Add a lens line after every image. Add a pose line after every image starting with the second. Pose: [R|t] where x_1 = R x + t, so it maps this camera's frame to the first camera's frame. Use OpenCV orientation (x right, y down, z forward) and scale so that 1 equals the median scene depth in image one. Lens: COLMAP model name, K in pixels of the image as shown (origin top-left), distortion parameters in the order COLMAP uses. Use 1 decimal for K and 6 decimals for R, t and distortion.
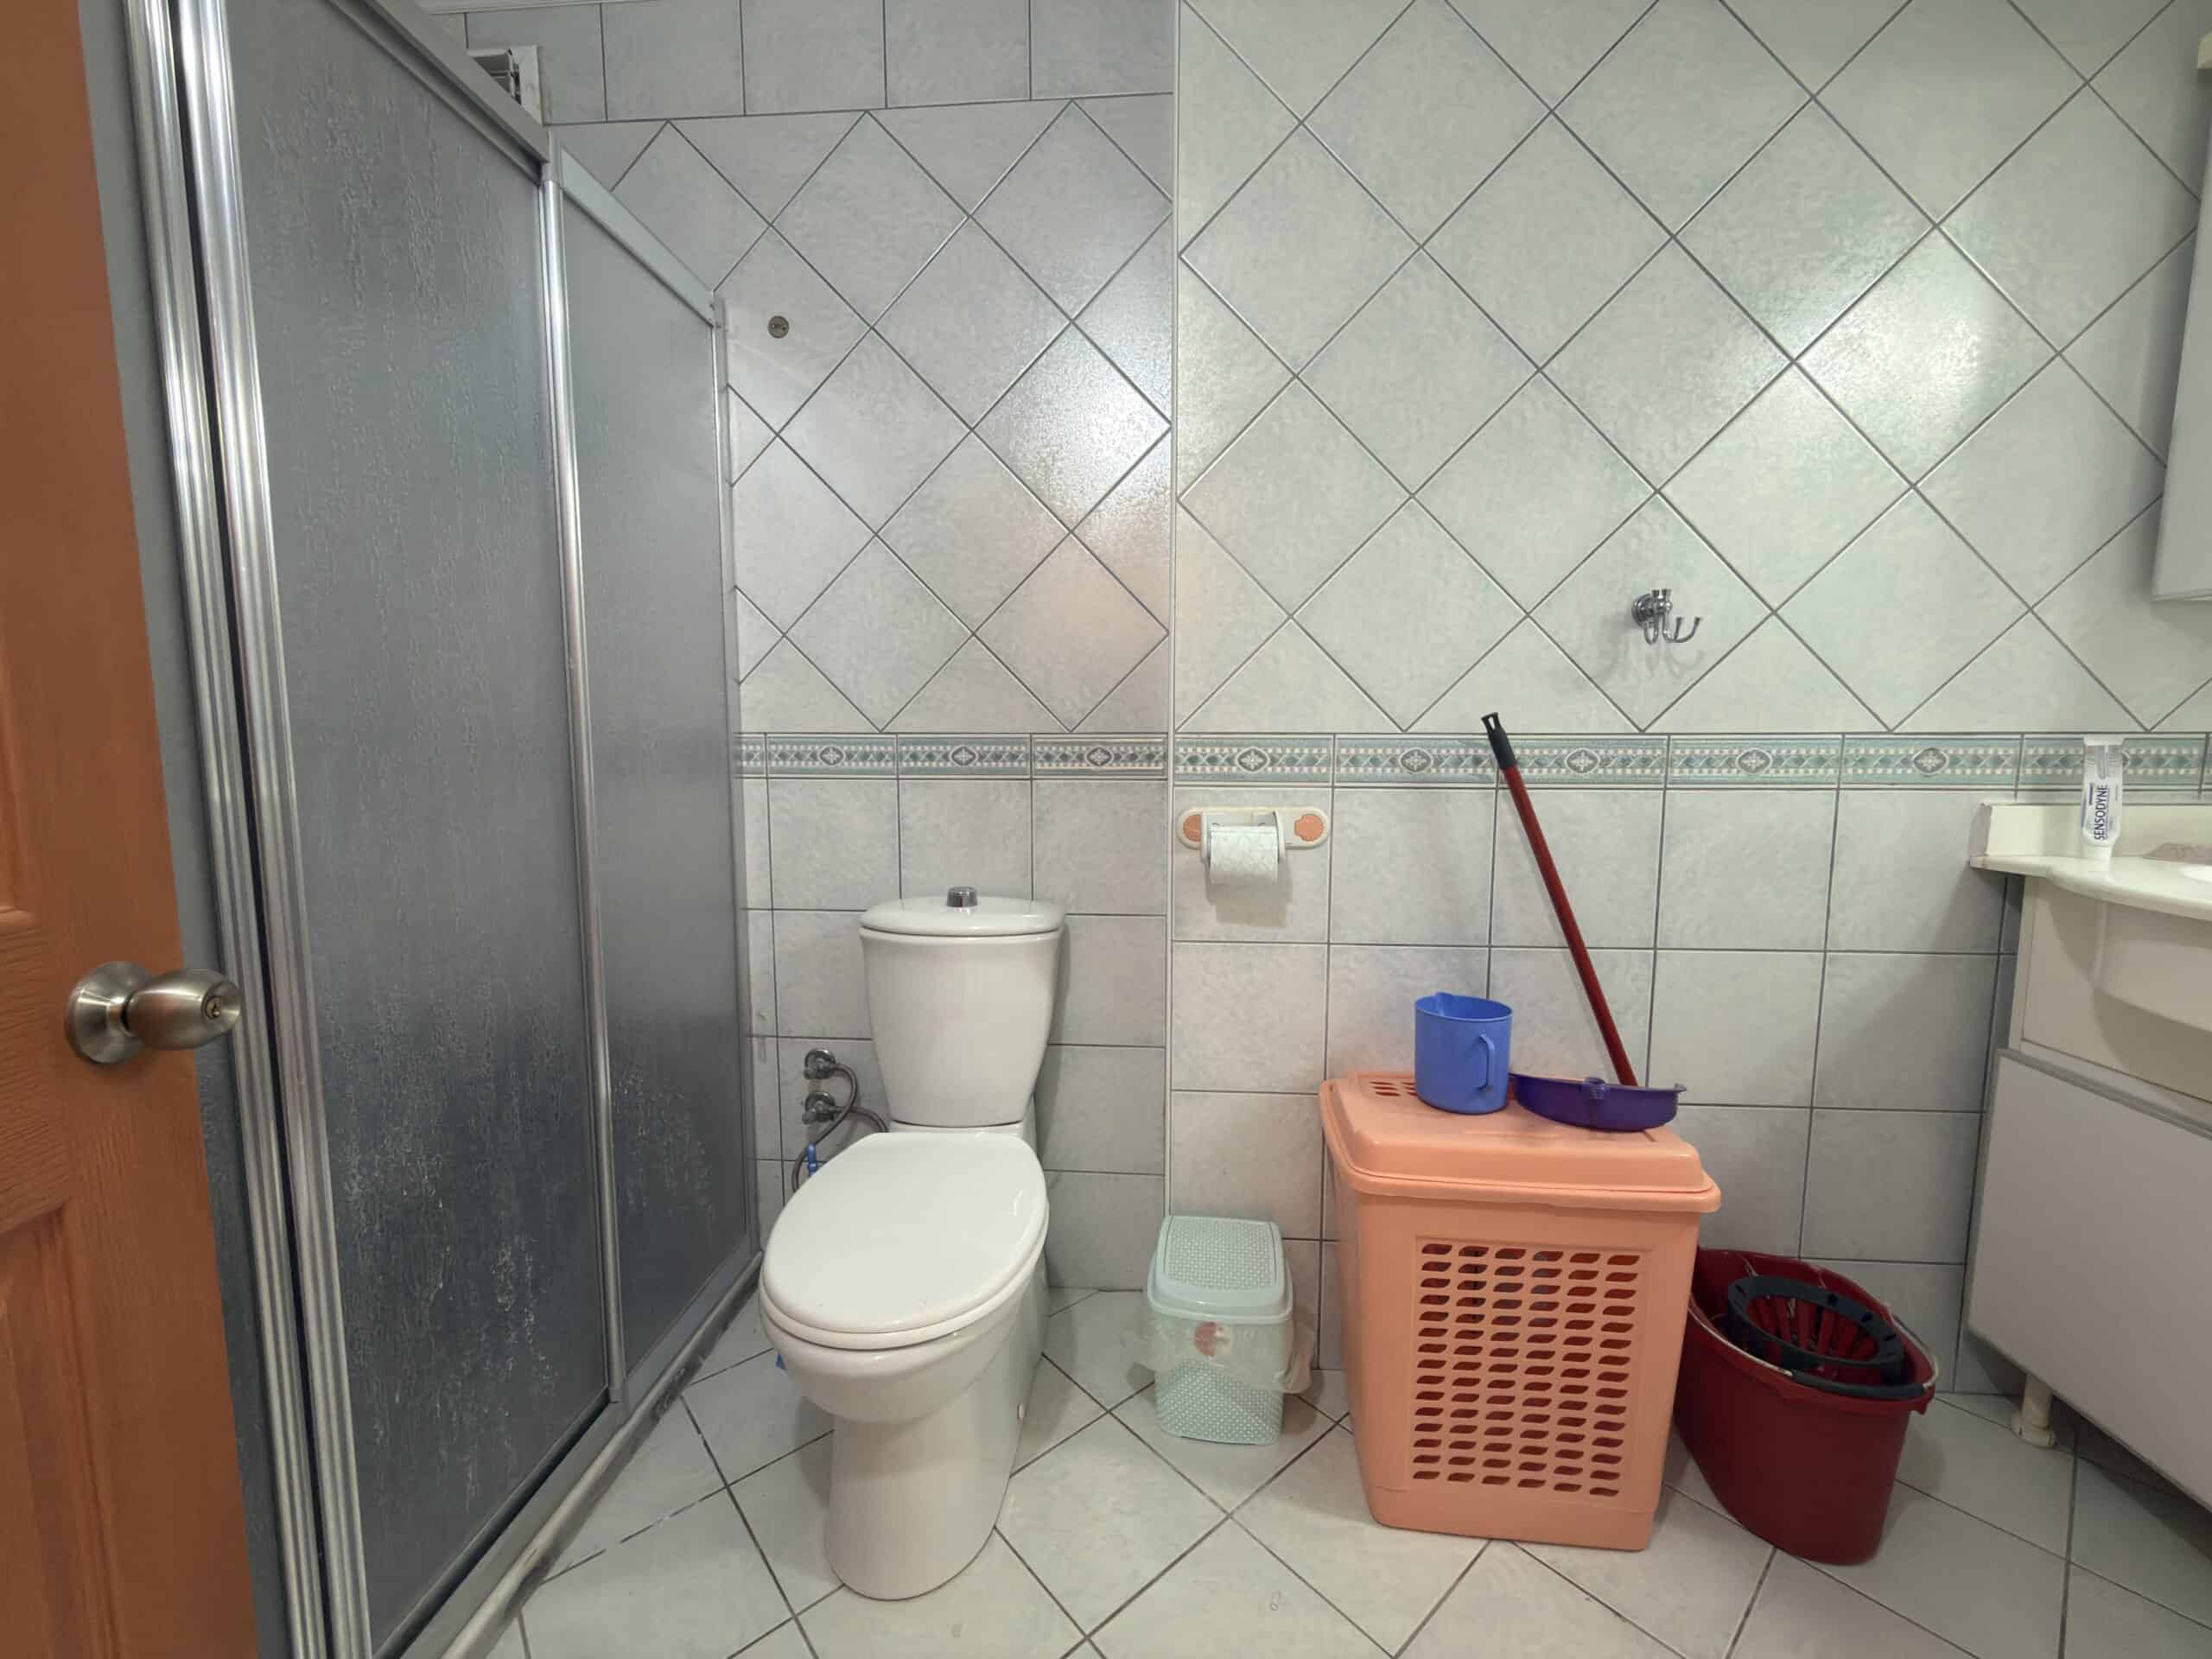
lens RADIAL K [[877.6, 0, 1109.3], [0, 877.6, 829.8], [0, 0, 1]] dist [-0.000691, 0.000331]
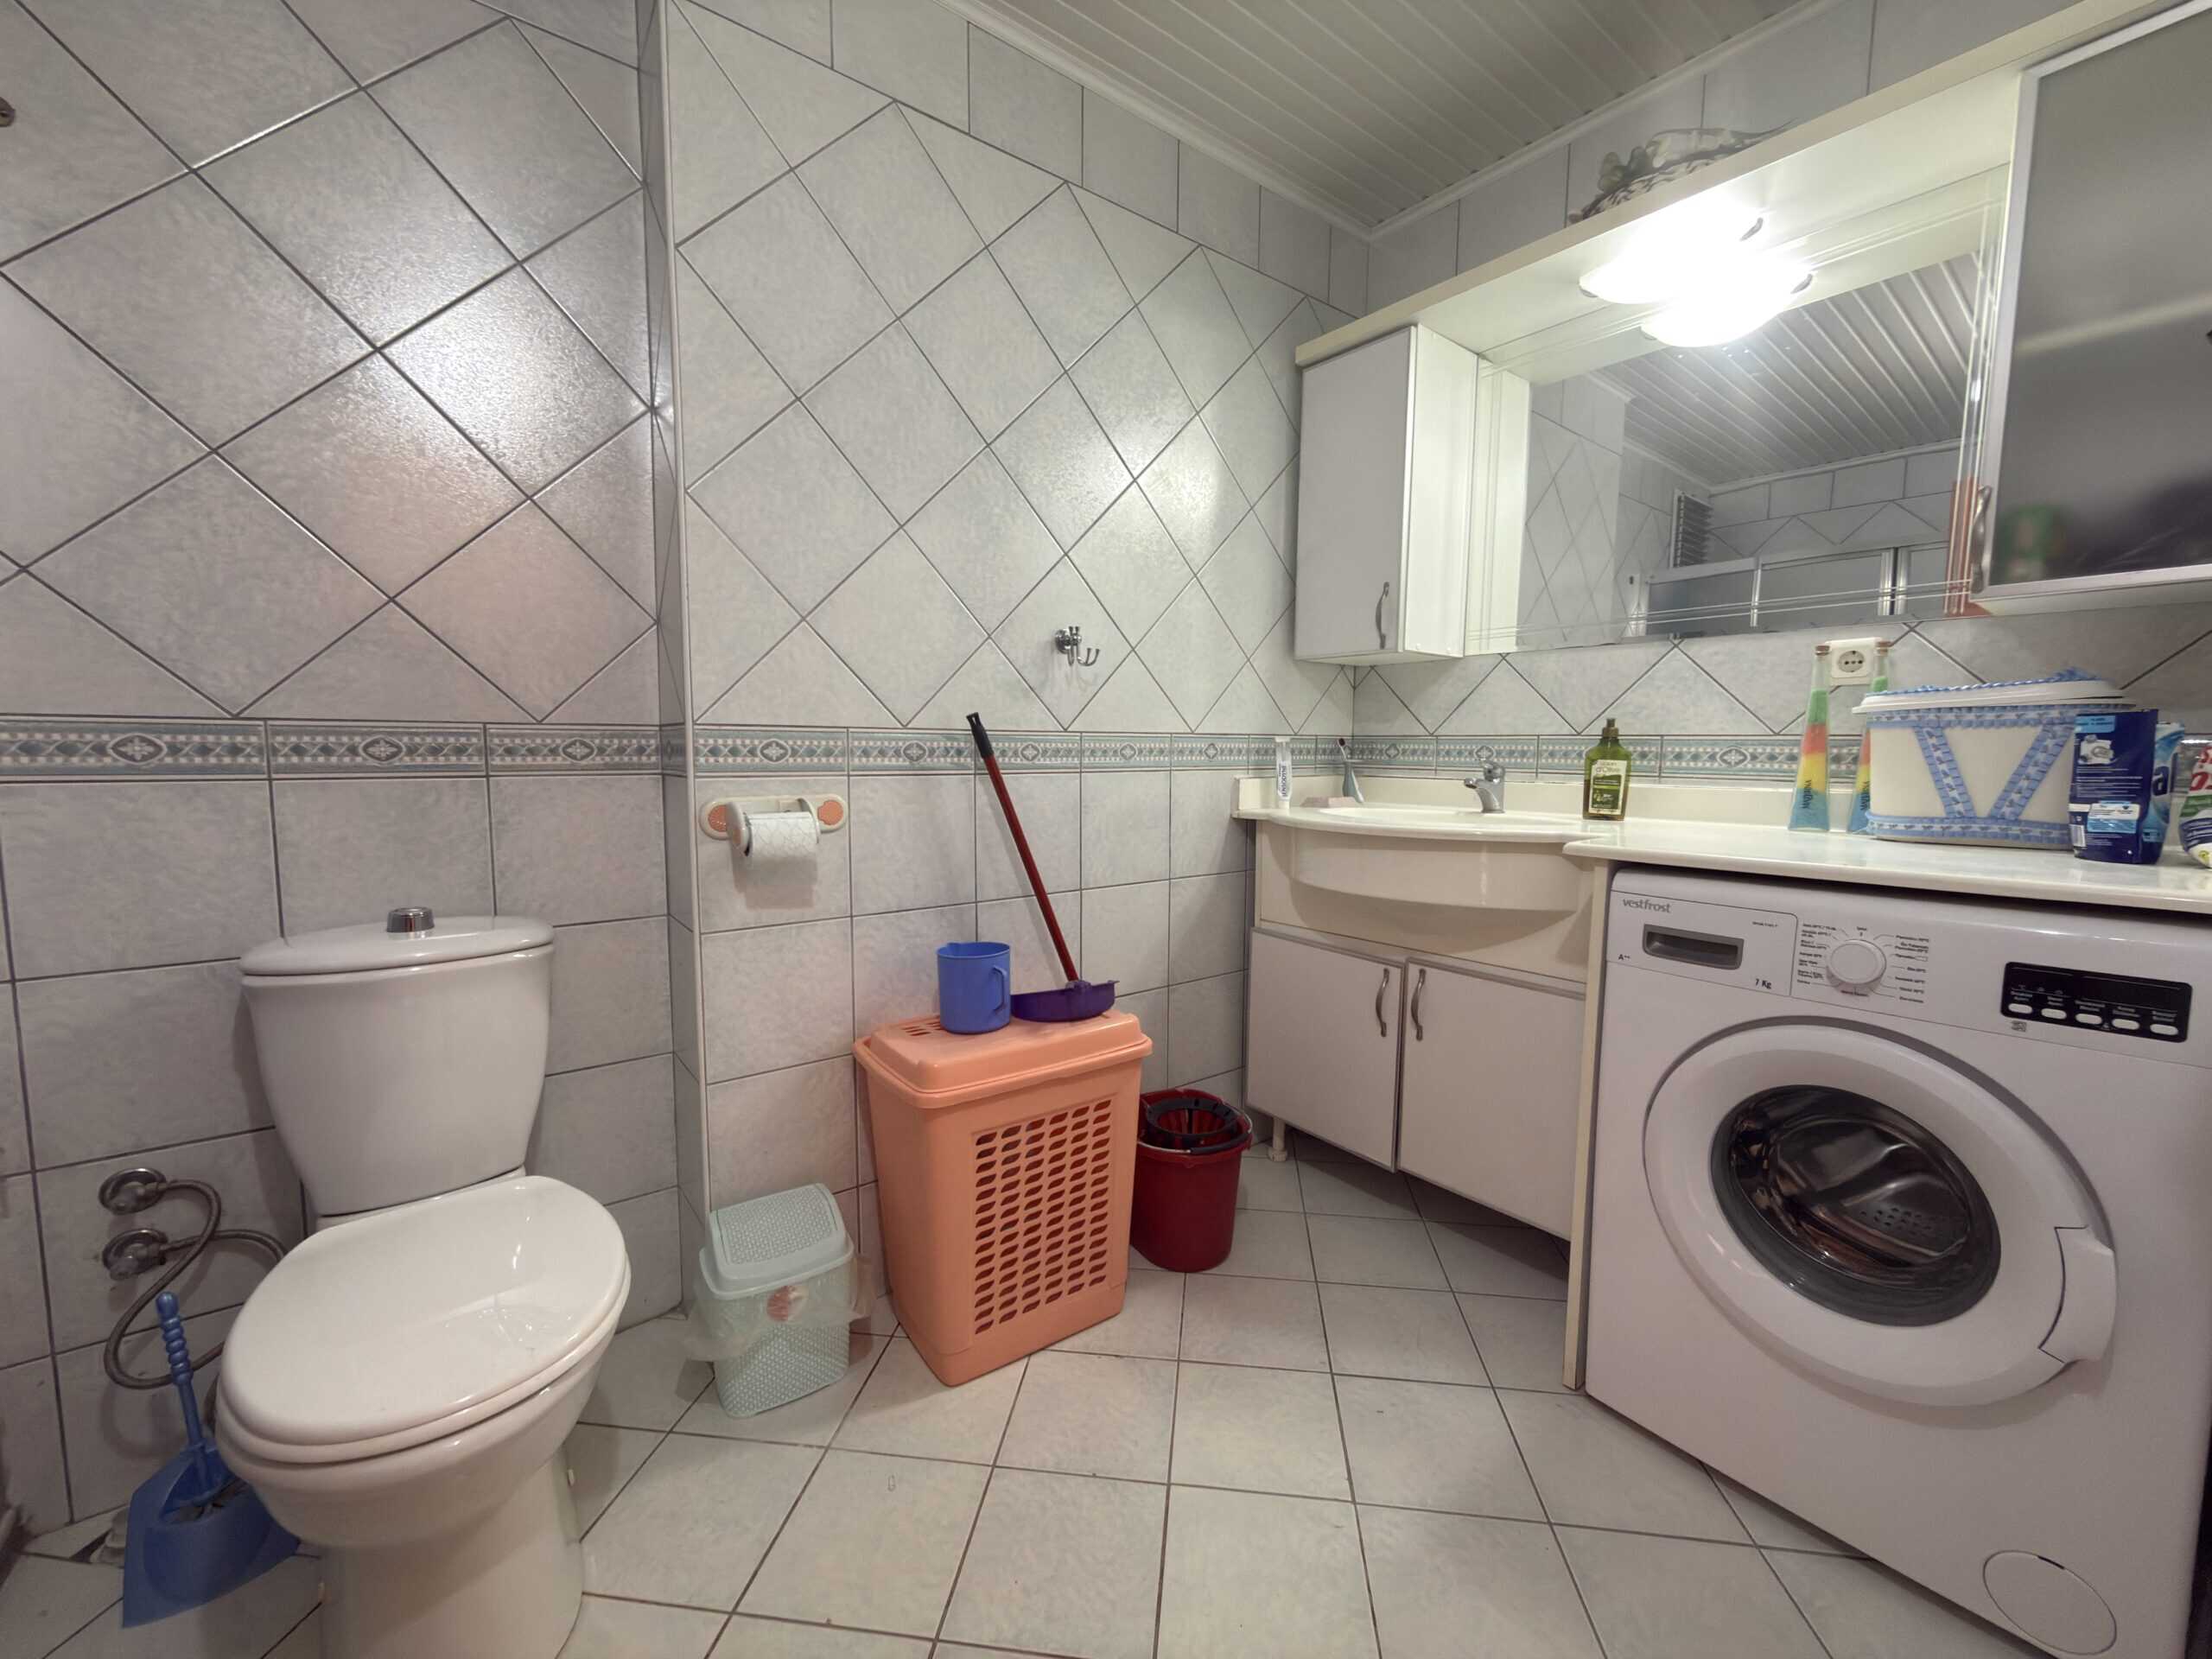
lens RADIAL K [[877.6, 0, 1109.3], [0, 877.6, 829.8], [0, 0, 1]] dist [-0.000691, 0.000331]
pose [[0.750080, -0.058343, 0.658768, -0.243675], [0.064423, 0.997810, 0.015018, 0.025732], [-0.658202, 0.031175, 0.752196, -0.058267]]
